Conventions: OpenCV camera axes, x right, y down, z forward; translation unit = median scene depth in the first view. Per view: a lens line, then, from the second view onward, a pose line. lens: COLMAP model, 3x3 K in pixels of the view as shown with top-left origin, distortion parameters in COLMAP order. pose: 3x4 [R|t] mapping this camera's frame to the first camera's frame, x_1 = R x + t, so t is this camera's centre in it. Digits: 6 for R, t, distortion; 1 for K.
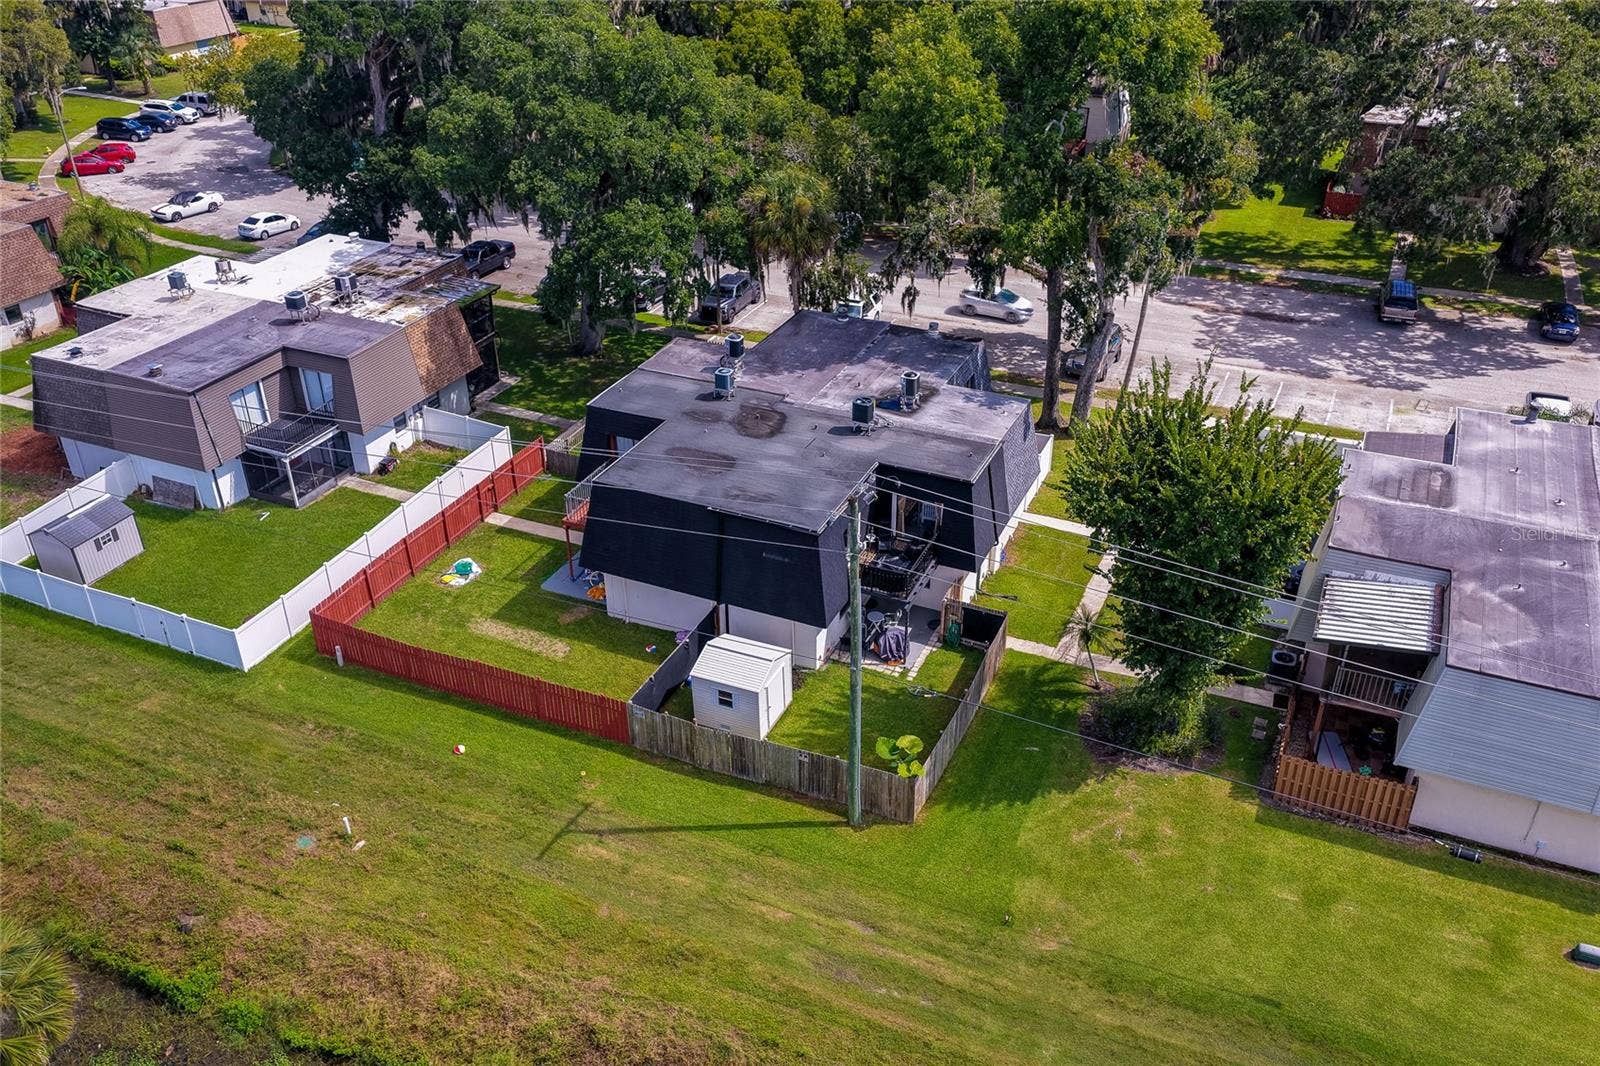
lens RADIAL K [[1361.3, 0, 806.9], [0, 1361.3, 537.2], [0, 0, 1]] dist [0.011031, 0.038087]
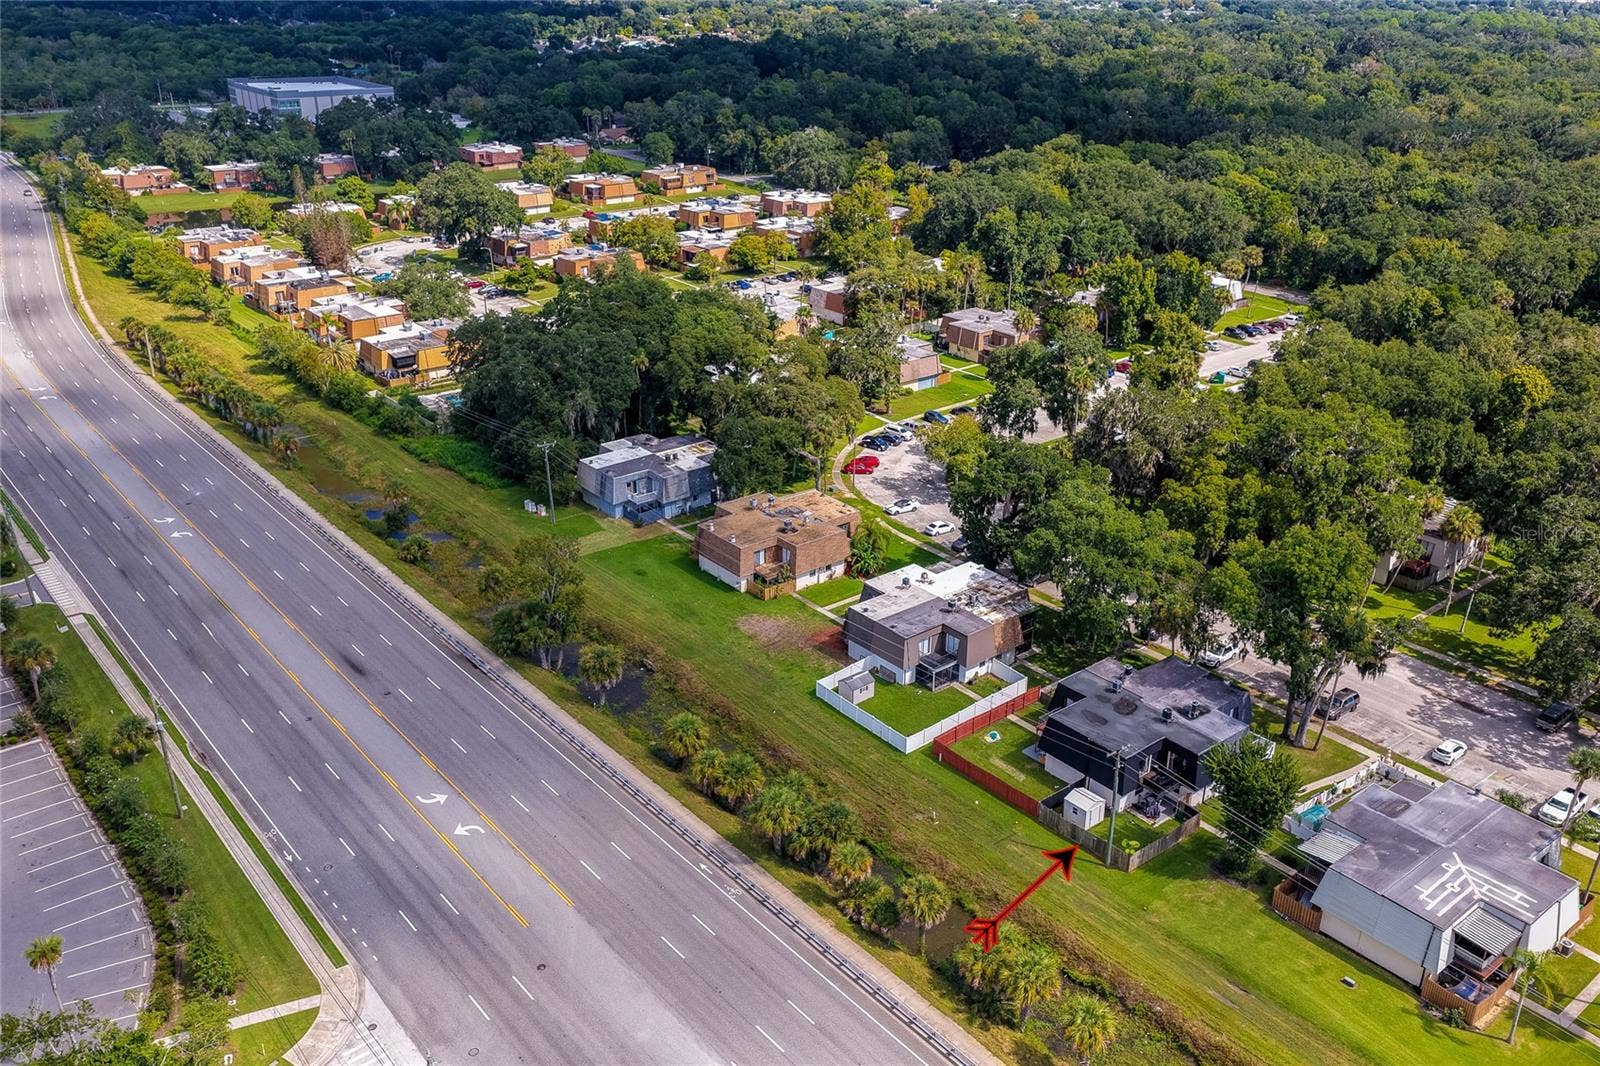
lens RADIAL K [[1361.3, 0, 797.9], [0, 1361.3, 534.8], [0, 0, 1]] dist [0.011031, 0.038087]
pose [[0.892530, 0.191851, -0.408146, 0.329320], [-0.237806, 0.969171, -0.064467, -0.077283], [0.383195, 0.154598, 0.910638, -1.283307]]
